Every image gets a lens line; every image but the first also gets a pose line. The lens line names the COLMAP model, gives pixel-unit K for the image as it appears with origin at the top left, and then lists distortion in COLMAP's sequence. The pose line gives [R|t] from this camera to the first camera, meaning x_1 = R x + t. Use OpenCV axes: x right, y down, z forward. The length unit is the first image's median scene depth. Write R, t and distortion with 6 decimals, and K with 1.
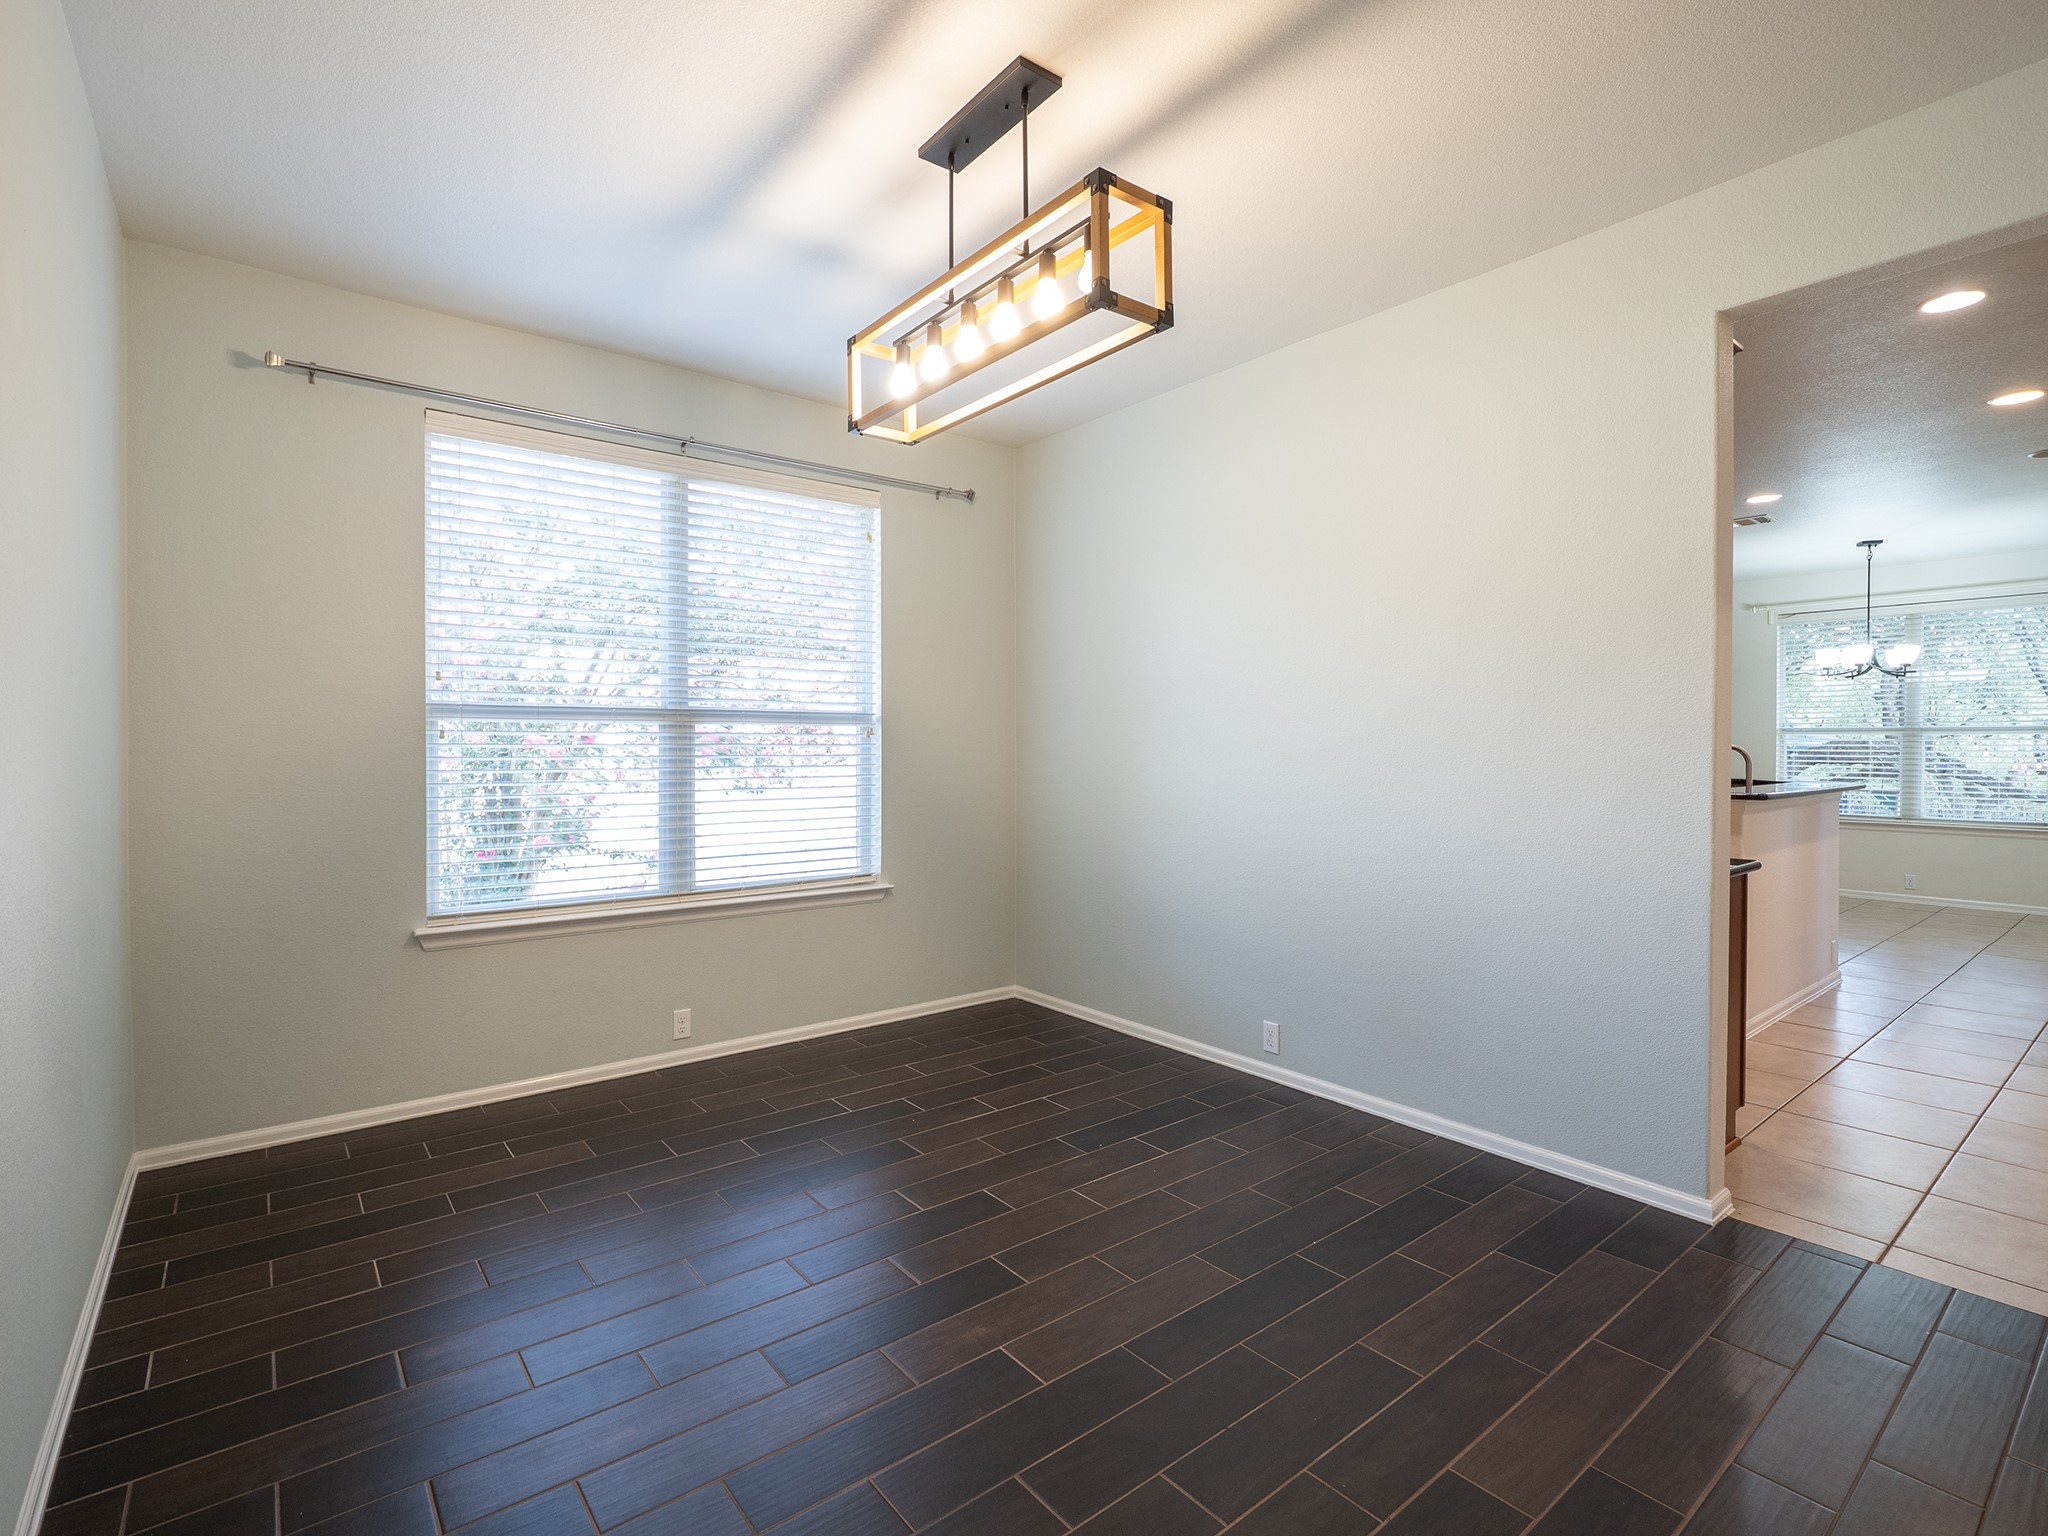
lens RADIAL K [[972.5, 0, 1012.9], [0, 972.5, 759.4], [0, 0, 1]] dist [-0.010413, -0.002124]
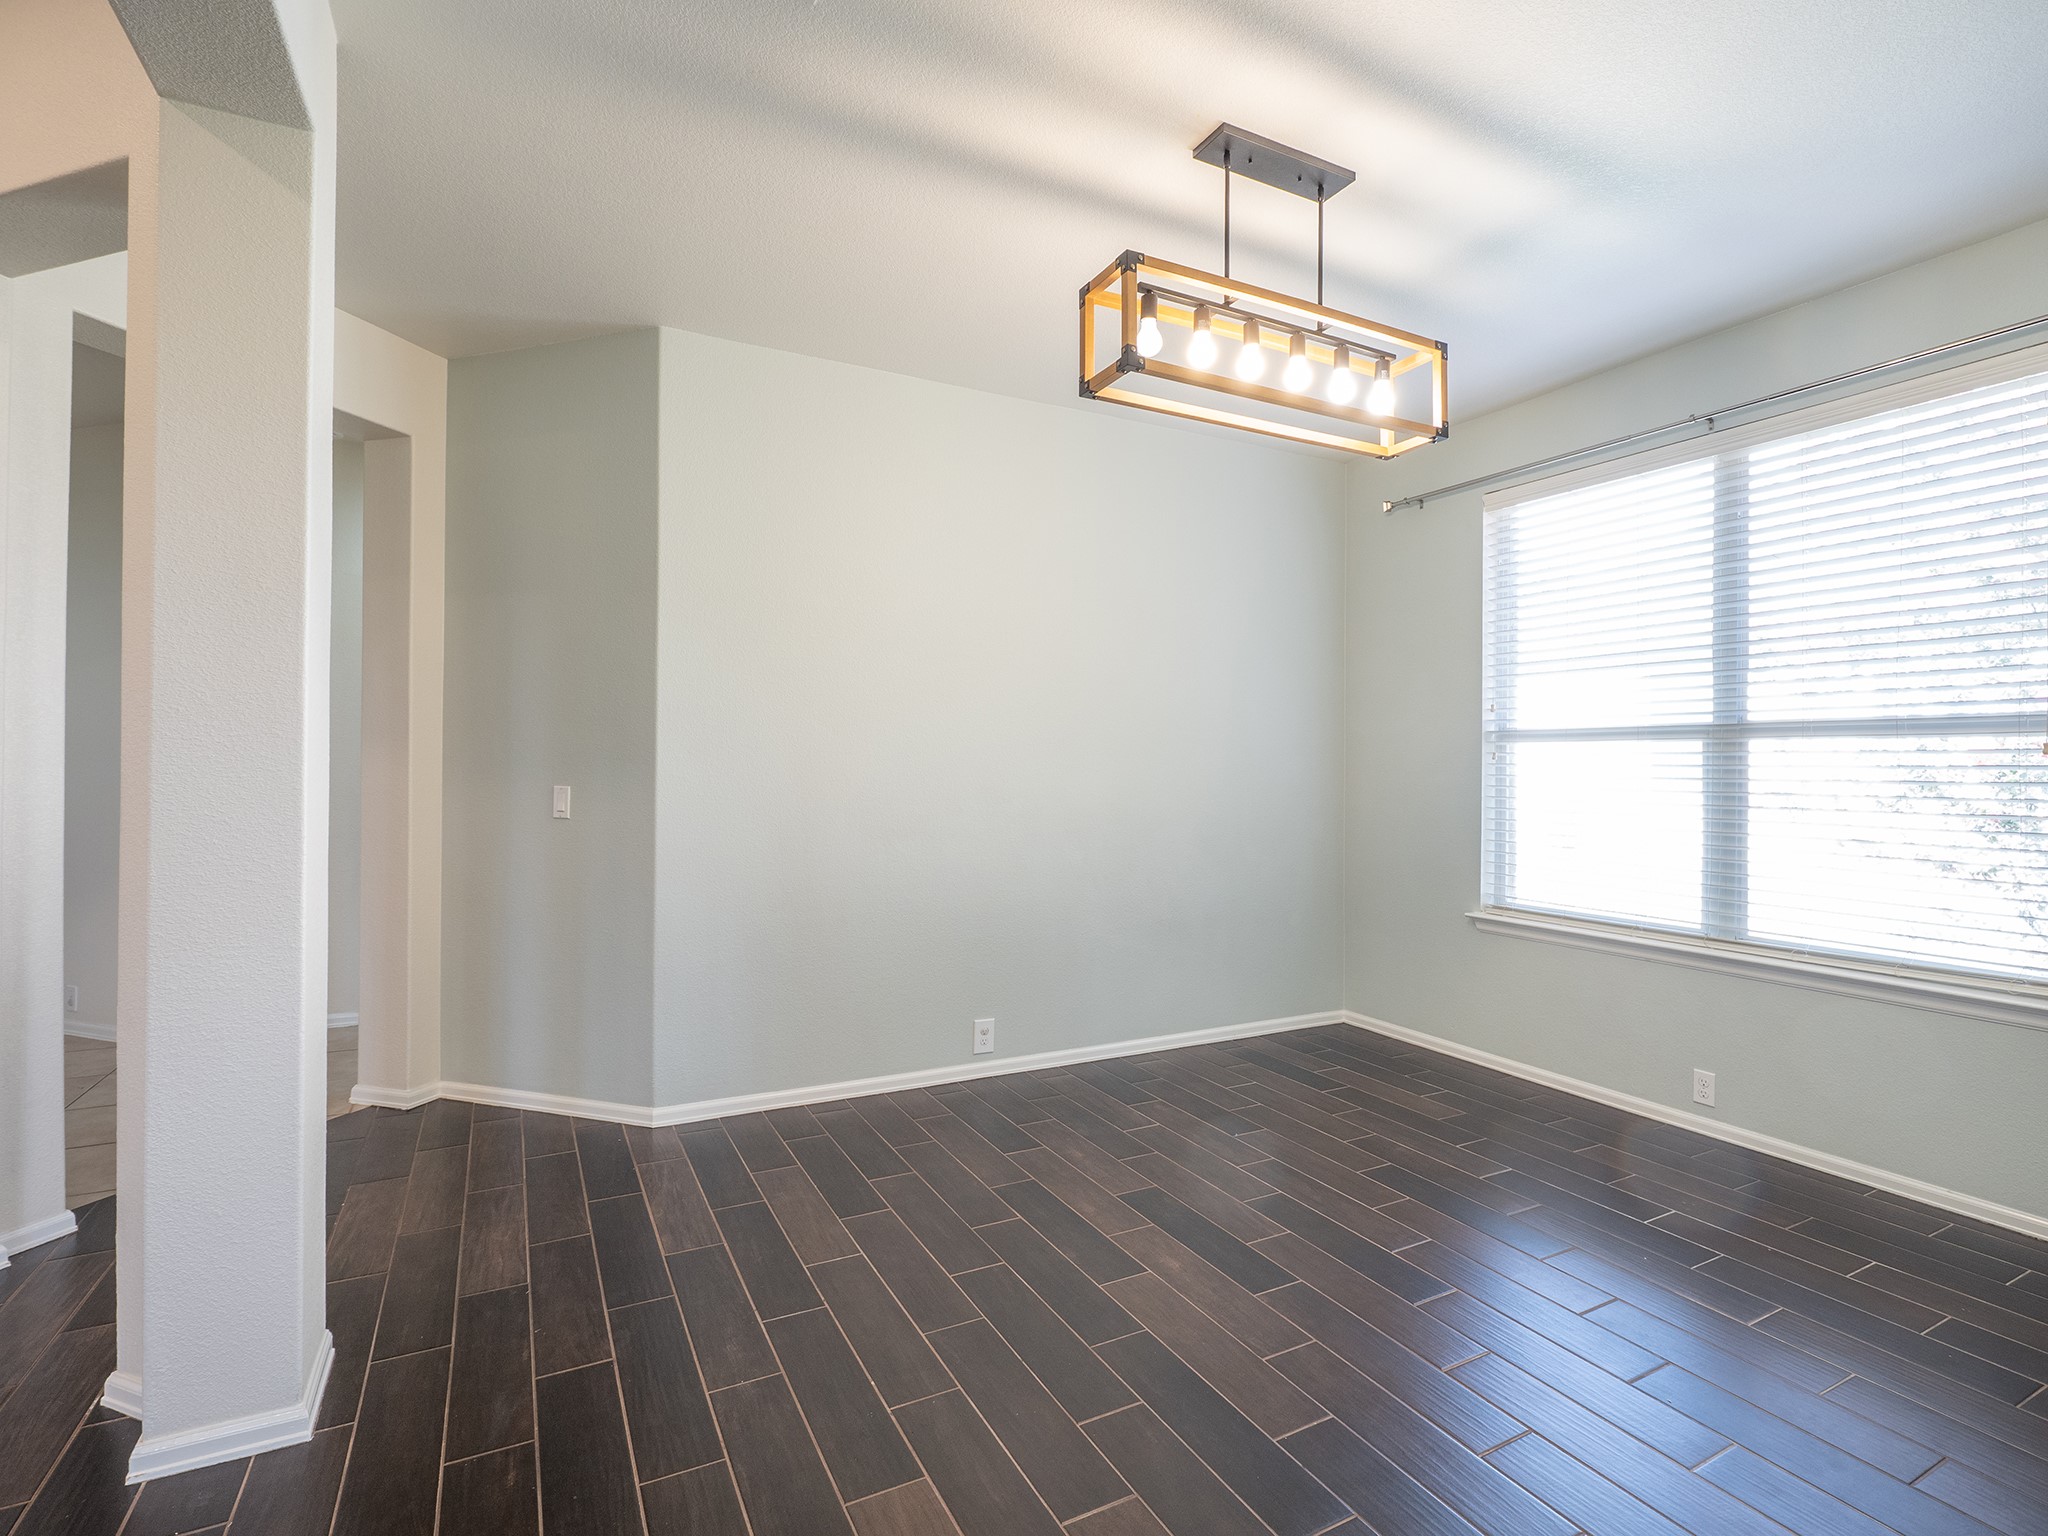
lens RADIAL K [[972.5, 0, 1012.9], [0, 972.5, 759.4], [0, 0, 1]] dist [-0.010413, -0.002124]
pose [[-0.187953, -0.005379, -0.982163, 0.603788], [-0.018157, 0.999833, -0.002001, -0.007339], [0.982010, 0.017457, -0.188019, 0.532679]]
